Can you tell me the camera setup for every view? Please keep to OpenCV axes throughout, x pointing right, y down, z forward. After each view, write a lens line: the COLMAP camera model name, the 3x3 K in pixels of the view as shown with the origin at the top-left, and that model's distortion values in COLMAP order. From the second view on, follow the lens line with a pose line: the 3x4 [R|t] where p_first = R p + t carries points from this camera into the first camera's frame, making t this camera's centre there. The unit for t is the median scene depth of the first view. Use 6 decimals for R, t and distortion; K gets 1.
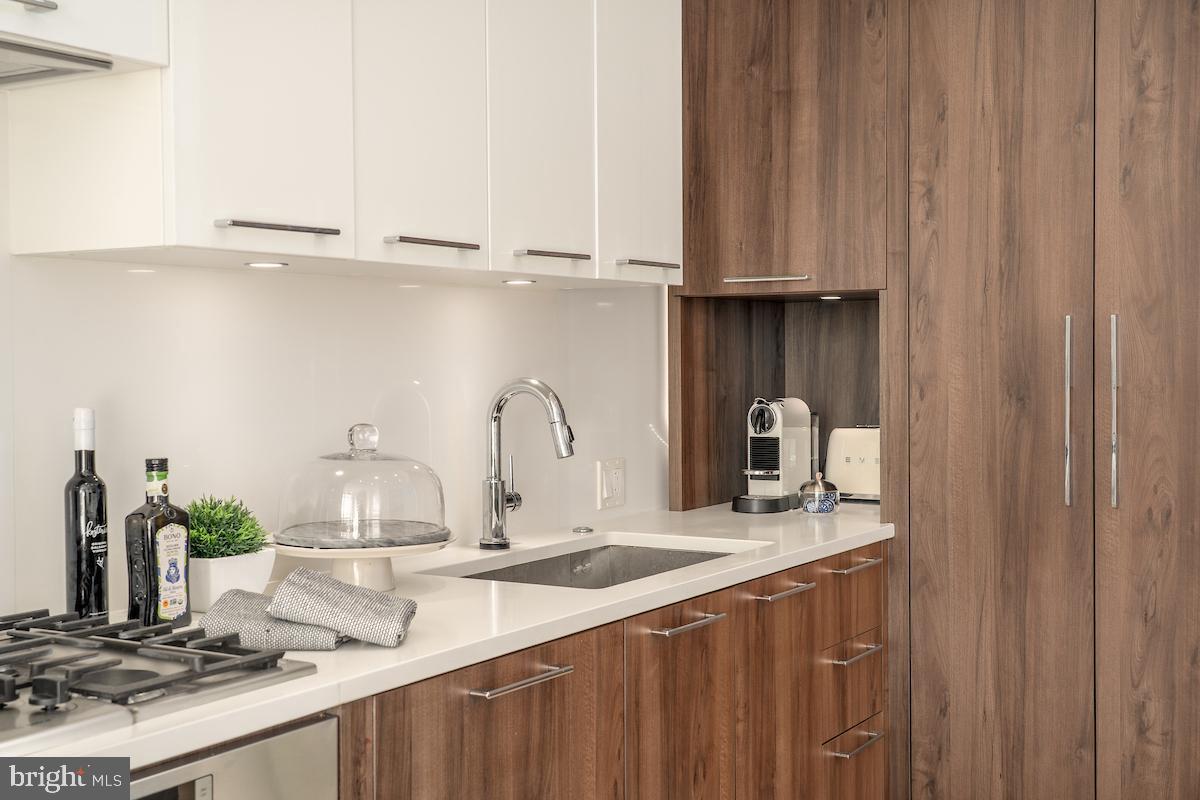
lens RADIAL K [[1473.4, 0, 600.7], [0, 1473.4, 388.9], [0, 0, 1]] dist [0.032794, 0.000000]
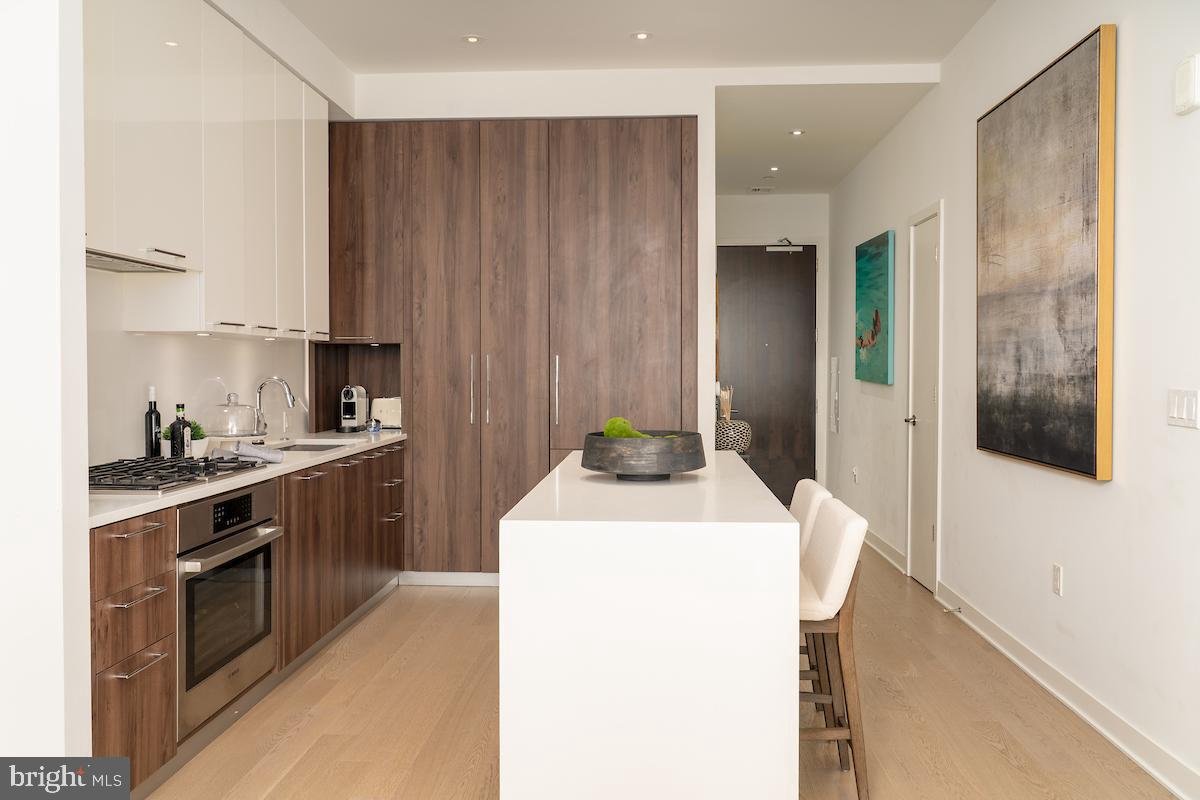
lens RADIAL K [[938.9, 0, 599.5], [0, 938.9, 393.6], [0, 0, 1]] dist [-0.002296, -0.000339]
pose [[0.882569, -0.006041, 0.470144, -0.281682], [0.003571, 0.999975, 0.006146, 0.012153], [-0.470170, -0.003745, 0.882568, -0.624388]]
